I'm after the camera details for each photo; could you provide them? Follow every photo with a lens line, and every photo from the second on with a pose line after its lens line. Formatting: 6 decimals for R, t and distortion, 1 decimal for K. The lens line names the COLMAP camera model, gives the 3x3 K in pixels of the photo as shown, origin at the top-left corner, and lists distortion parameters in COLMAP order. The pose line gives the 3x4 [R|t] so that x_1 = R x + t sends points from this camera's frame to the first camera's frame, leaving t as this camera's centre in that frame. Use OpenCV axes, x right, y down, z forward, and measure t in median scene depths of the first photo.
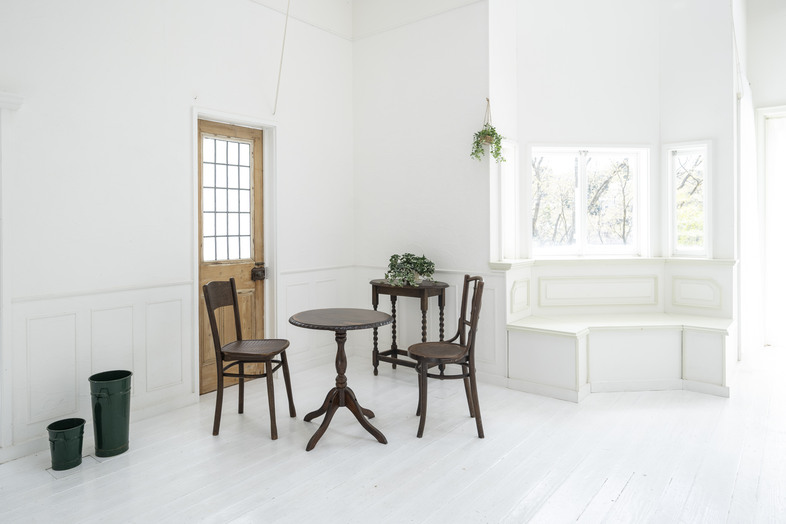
lens RADIAL K [[534.2, 0, 391.9], [0, 534.2, 218.8], [0, 0, 1]] dist [0.000931, 0.001181]
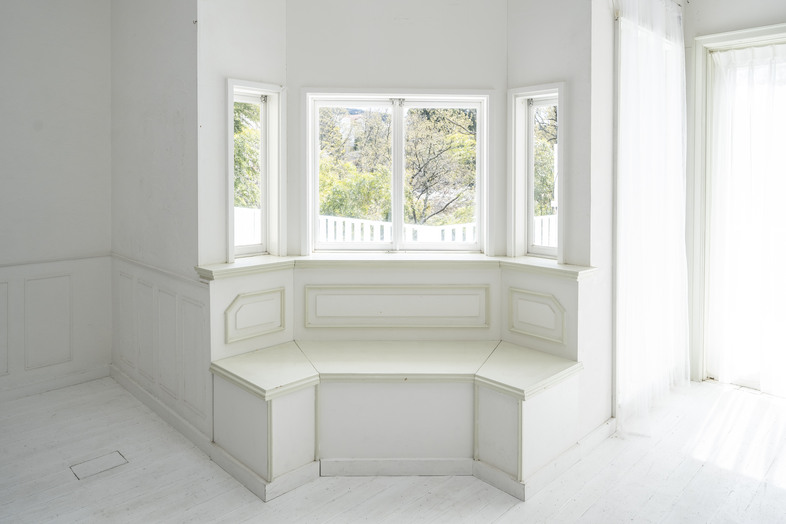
lens RADIAL K [[584.1, 0, 392.5], [0, 584.1, 175.2], [0, 0, 1]] dist [-0.002970, -0.002782]
pose [[0.996527, 0.010255, -0.082631, 0.446219], [-0.009710, 0.999928, 0.006997, -0.036856], [0.082697, -0.006170, 0.996556, 0.269385]]
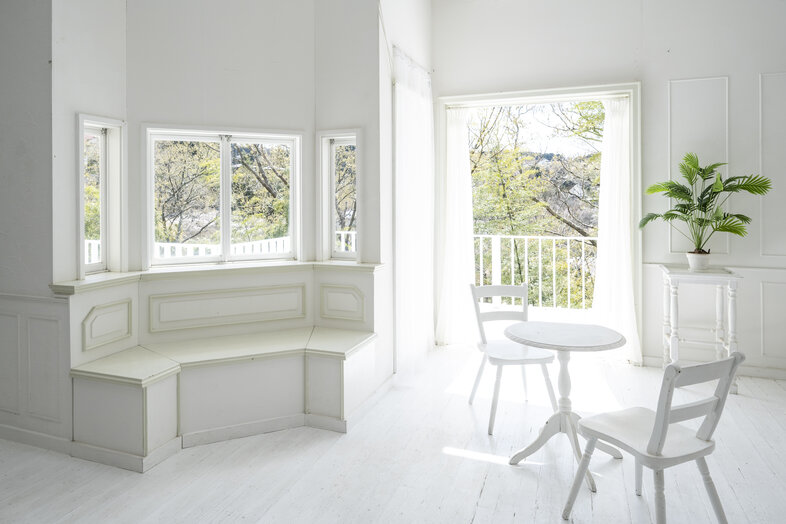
lens RADIAL K [[550.3, 0, 390.3], [0, 550.3, 191.9], [0, 0, 1]] dist [-0.008440, -0.003347]
pose [[0.942600, 0.002152, 0.333917, 0.339167], [-0.000040, 0.999980, -0.006332, -0.036958], [-0.333924, 0.005955, 0.942581, 0.125387]]
